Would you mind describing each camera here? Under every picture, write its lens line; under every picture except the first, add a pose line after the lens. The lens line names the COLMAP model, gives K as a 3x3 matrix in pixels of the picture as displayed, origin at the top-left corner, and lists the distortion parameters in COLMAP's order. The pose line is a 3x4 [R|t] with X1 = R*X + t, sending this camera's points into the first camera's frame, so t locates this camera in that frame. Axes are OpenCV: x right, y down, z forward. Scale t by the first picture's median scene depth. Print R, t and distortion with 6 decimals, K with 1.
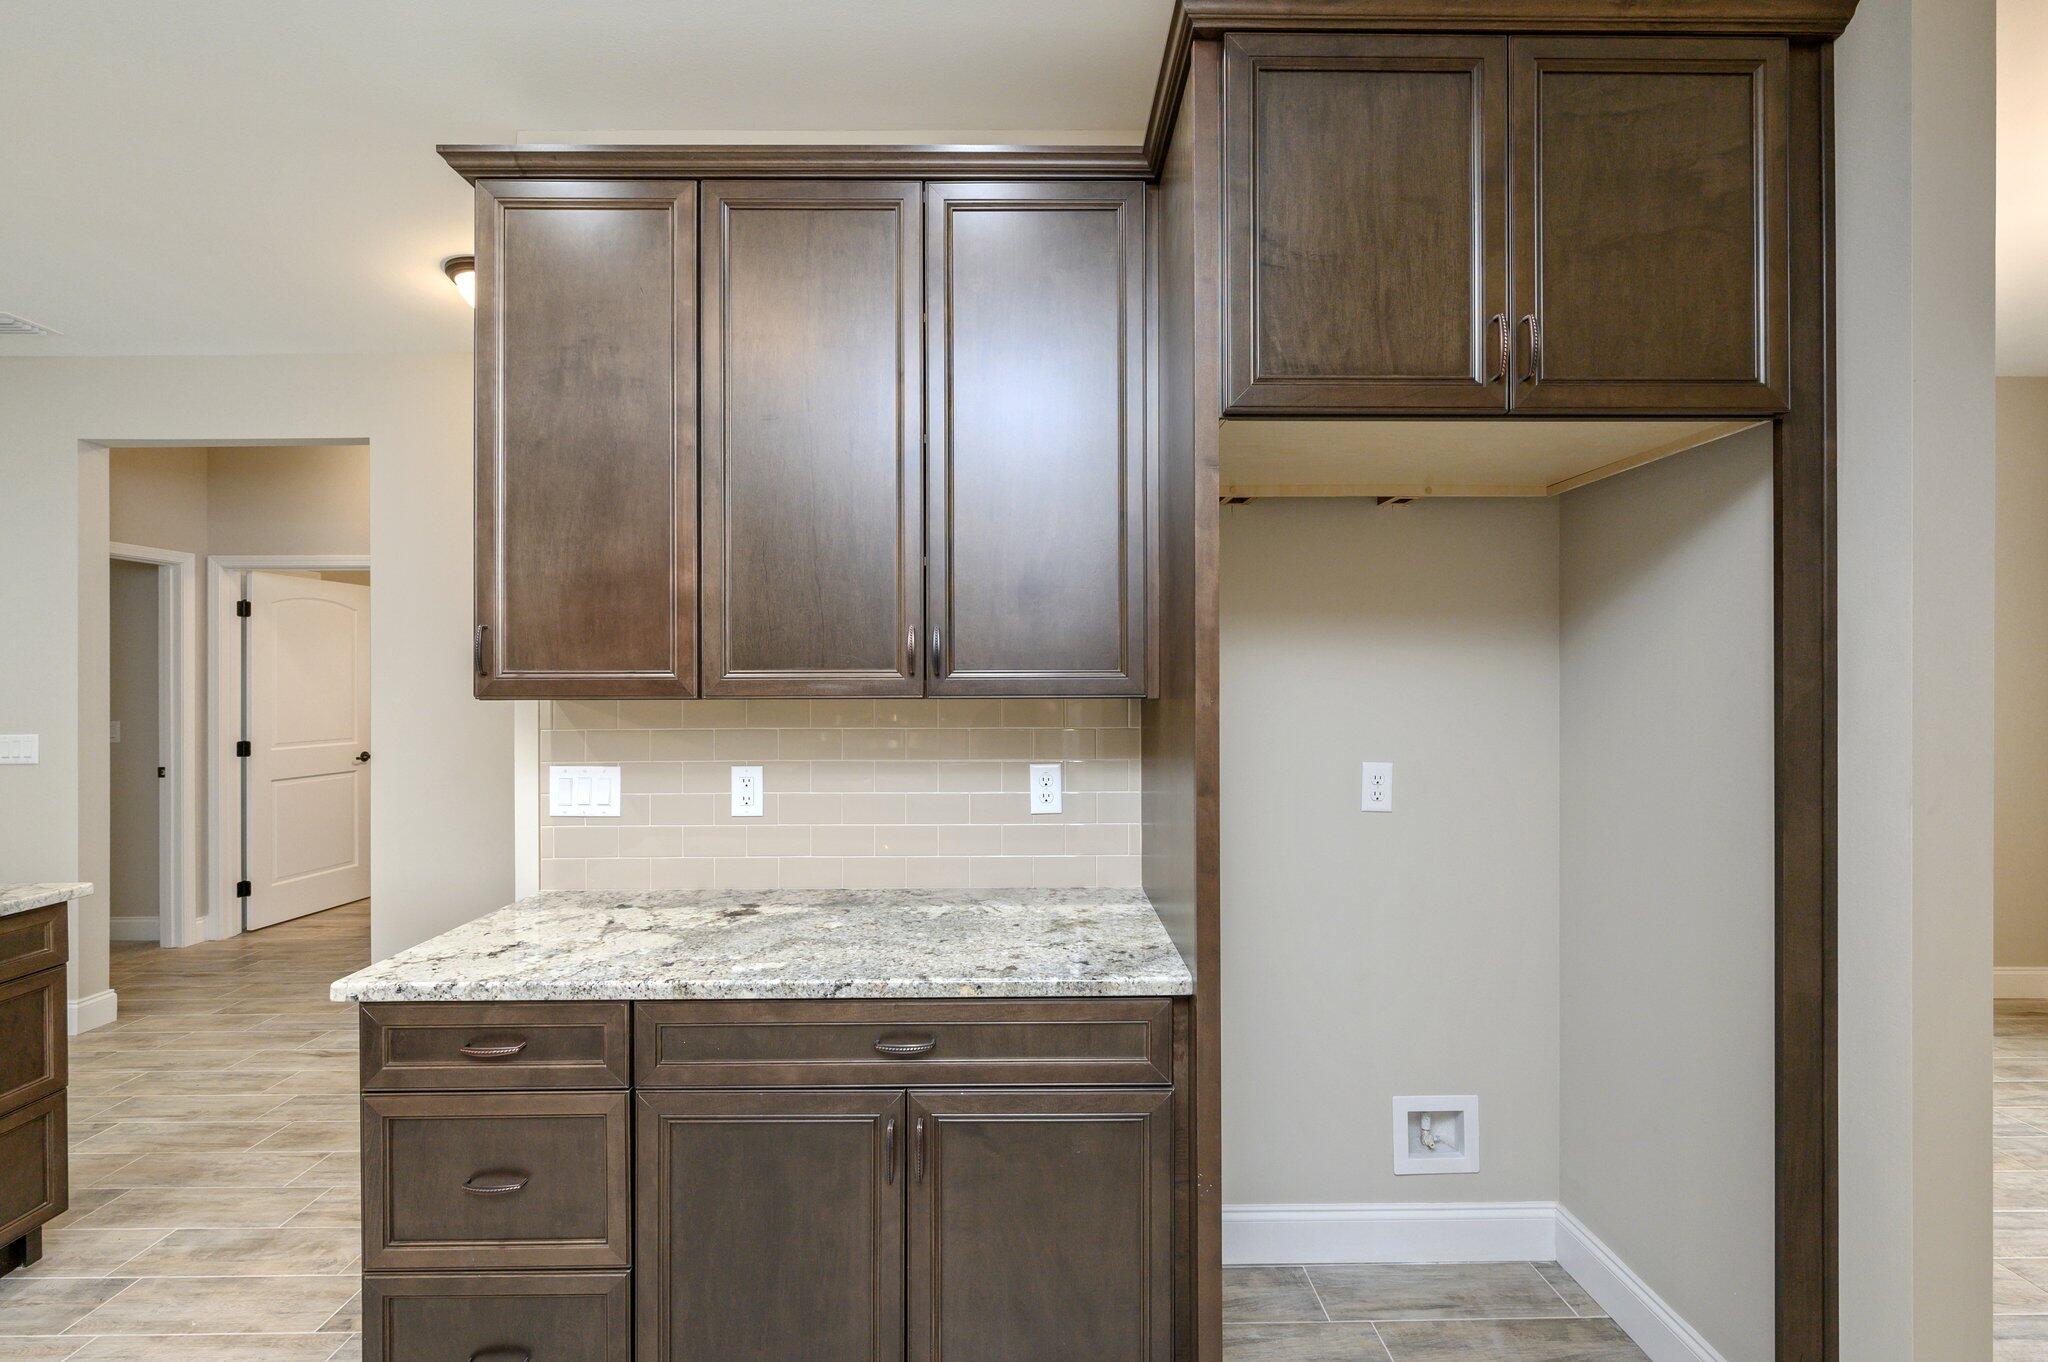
lens RADIAL K [[878.4, 0, 1031.7], [0, 878.4, 676.5], [0, 0, 1]] dist [0.002346, -0.000107]
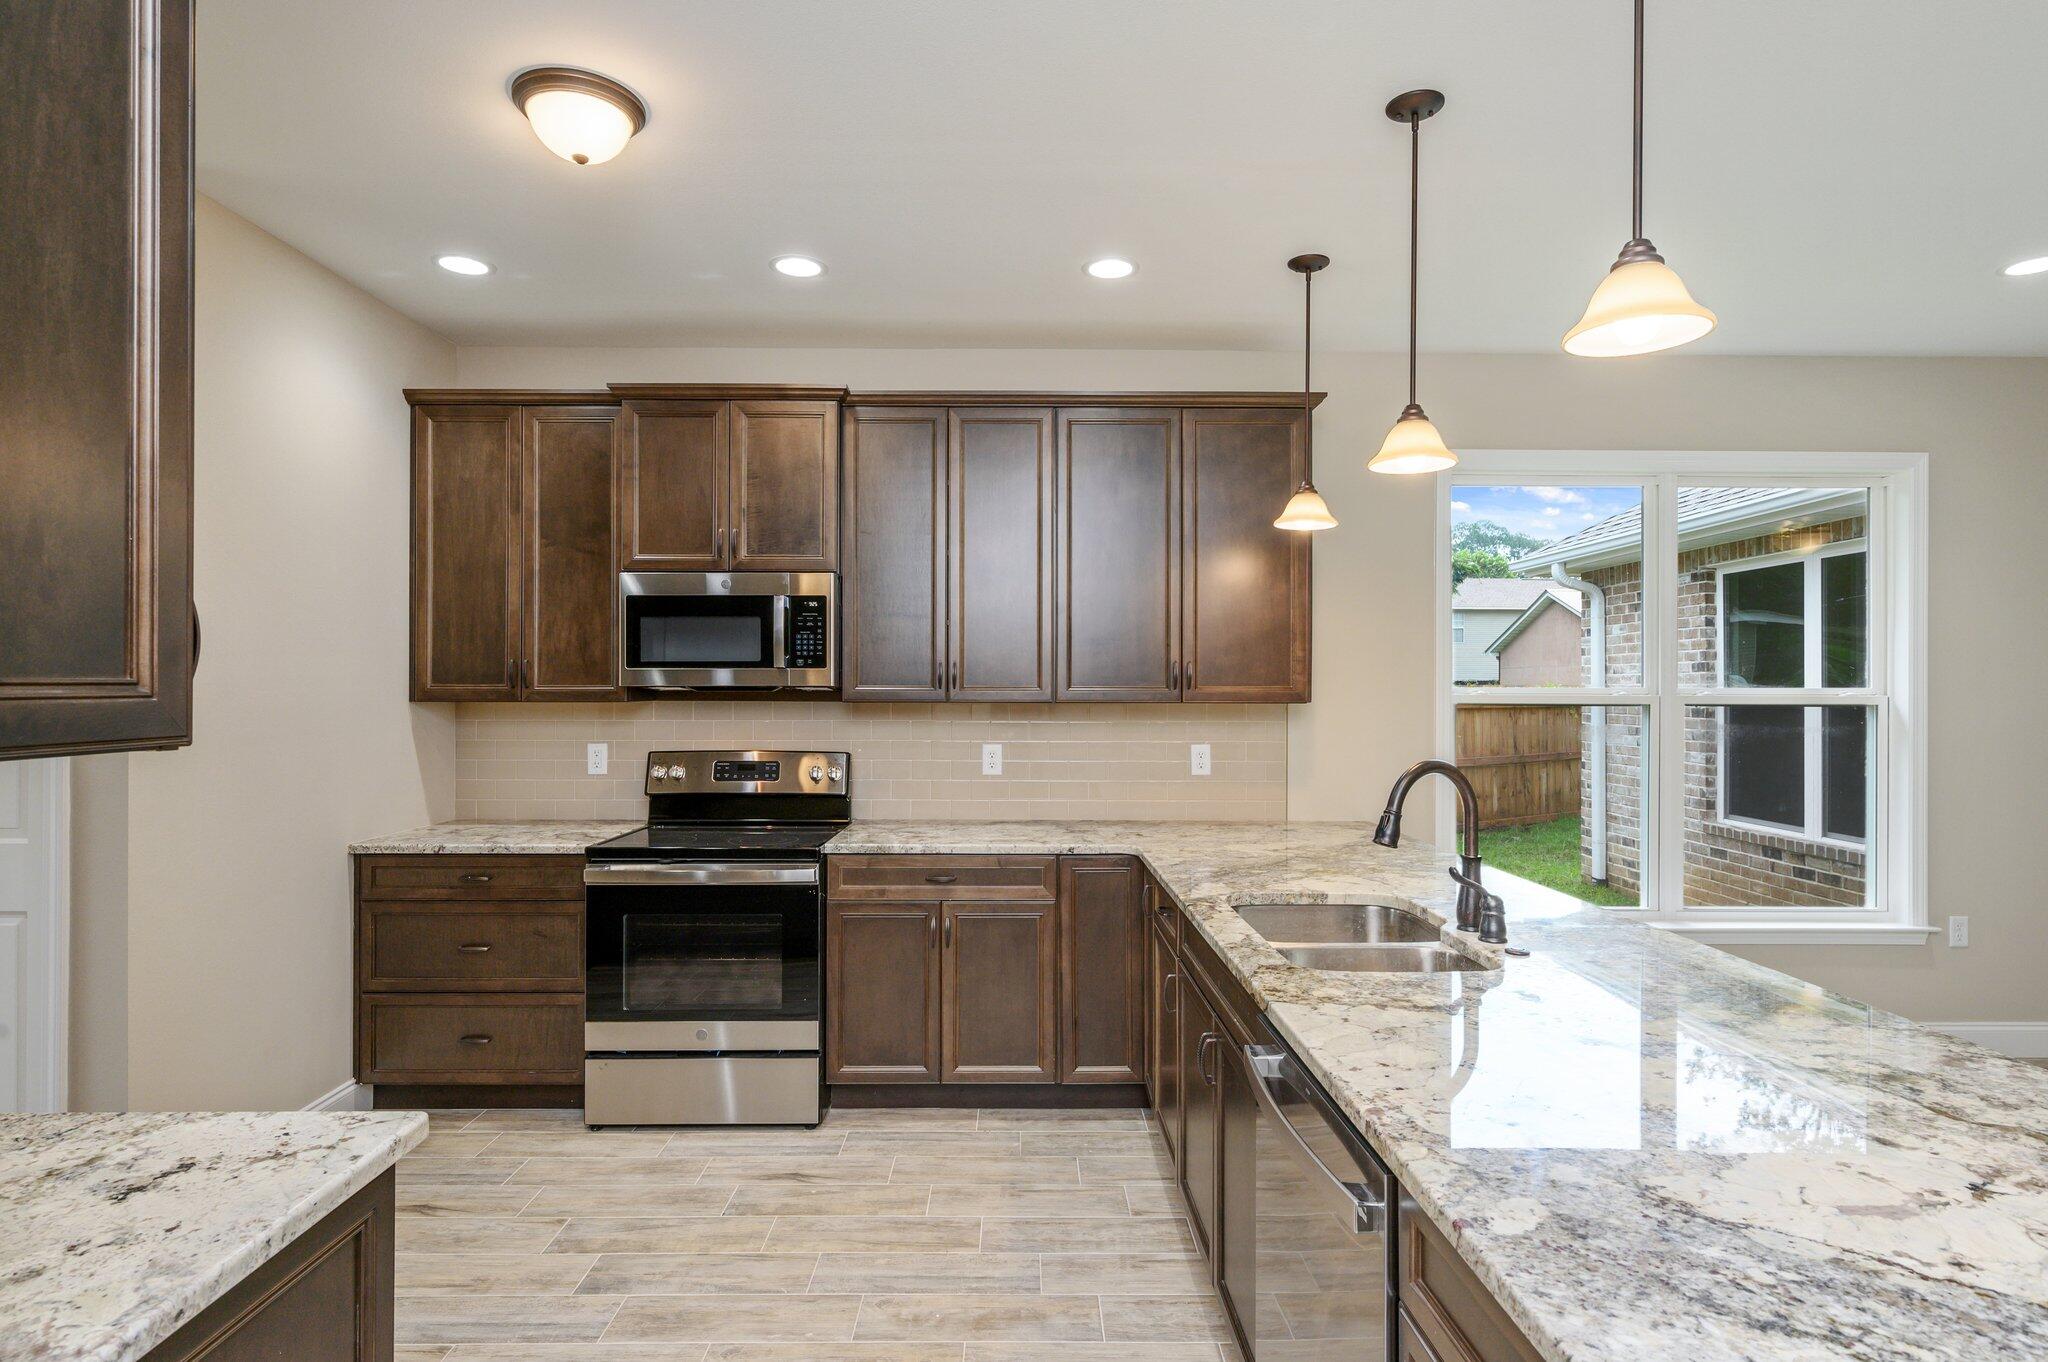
lens RADIAL K [[1071.5, 0, 1040.1], [0, 1071.5, 673.7], [0, 0, 1]] dist [0.002827, -0.001154]
pose [[-0.999998, -0.001780, 0.000561, -1.128511], [-0.001785, 0.999956, -0.009168, -0.008081], [-0.000545, -0.009169, -0.999958, 1.639051]]
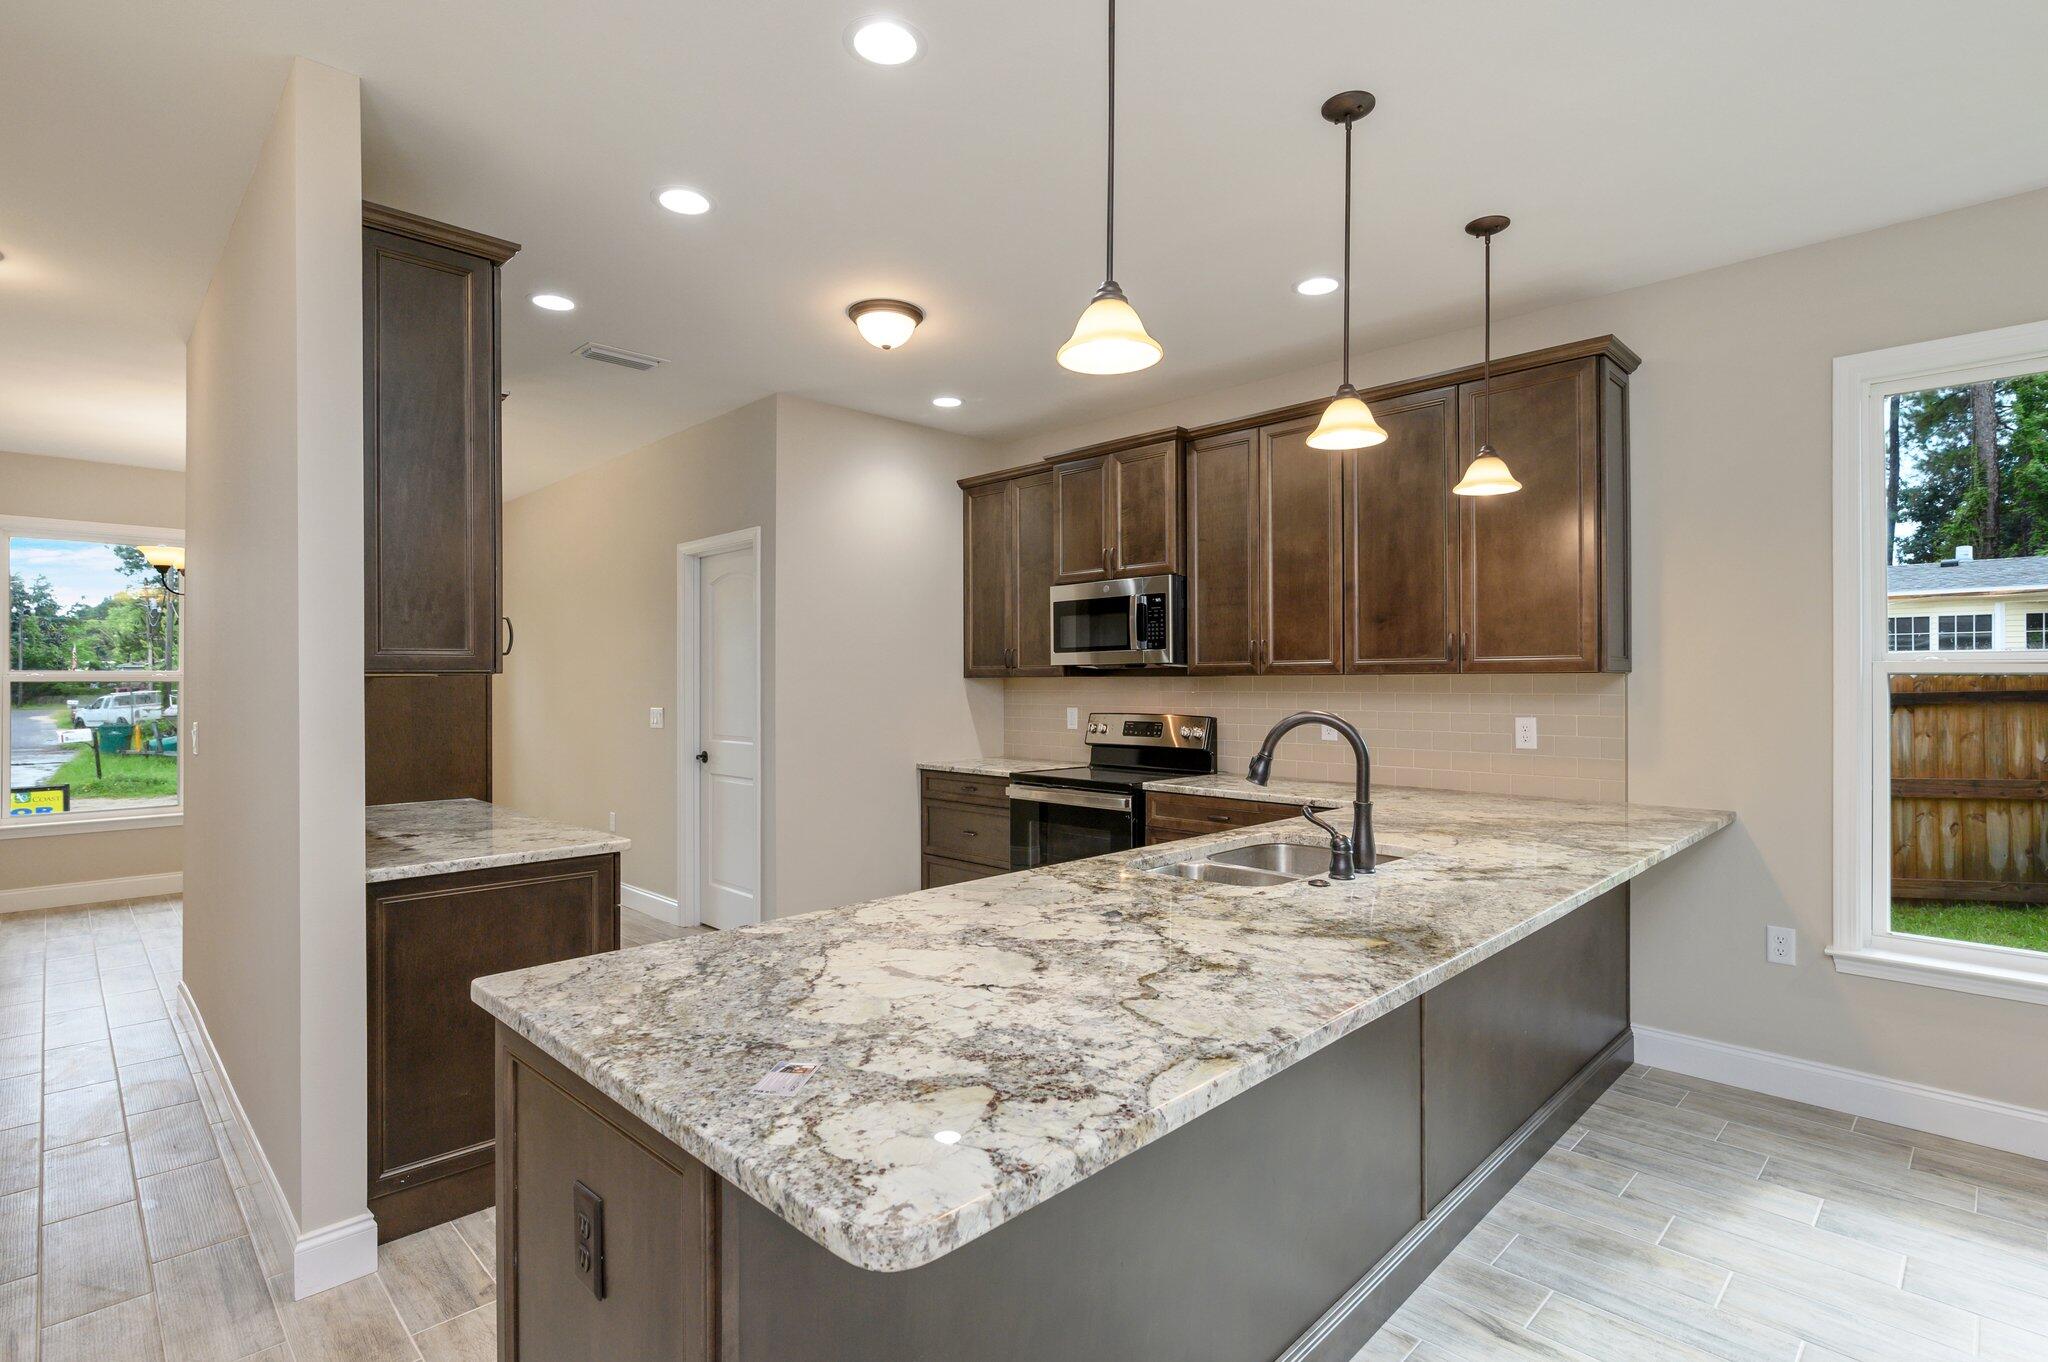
lens RADIAL K [[1004.7, 0, 1027.3], [0, 1004.7, 666.6], [0, 0, 1]] dist [0.000811, 0.001503]
pose [[-0.694462, 0.013971, 0.719394, -2.328213], [0.006020, 0.999889, -0.013606, 0.040981], [-0.719505, -0.005118, -0.694469, 1.547214]]
